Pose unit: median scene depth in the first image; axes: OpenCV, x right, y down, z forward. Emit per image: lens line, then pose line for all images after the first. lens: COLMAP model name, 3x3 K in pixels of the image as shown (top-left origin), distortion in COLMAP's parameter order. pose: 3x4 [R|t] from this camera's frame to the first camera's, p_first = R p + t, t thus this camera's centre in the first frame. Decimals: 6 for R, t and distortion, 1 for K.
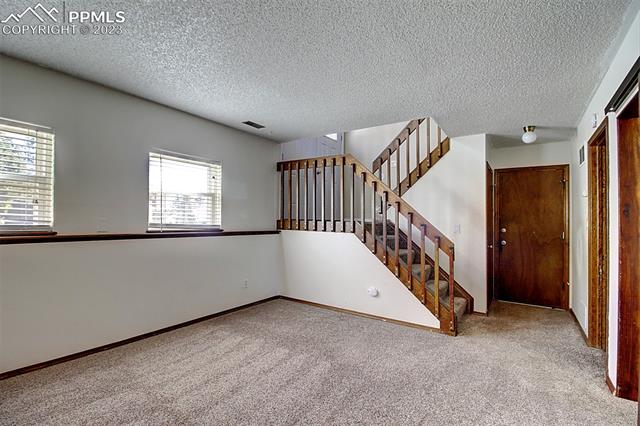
lens RADIAL K [[295.2, 0, 322.1], [0, 295.2, 215.8], [0, 0, 1]] dist [-0.012736, -0.002525]
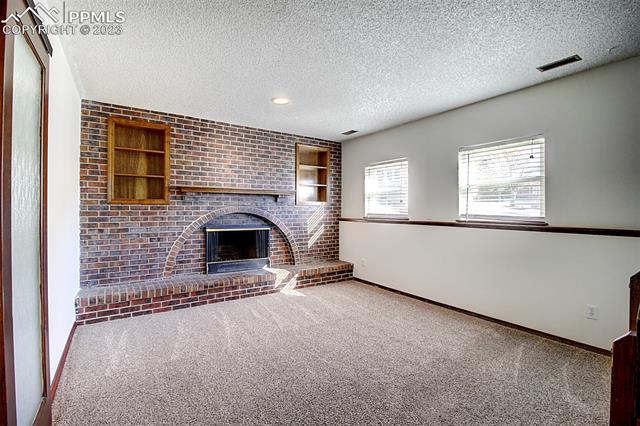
lens RADIAL K [[295.2, 0, 316.9], [0, 295.2, 215.1], [0, 0, 1]] dist [-0.012736, -0.002525]
pose [[-0.371339, 0.002288, -0.928495, 0.626466], [0.010273, 0.999946, -0.001644, 0.023791], [0.928441, -0.010149, -0.371342, 0.819170]]
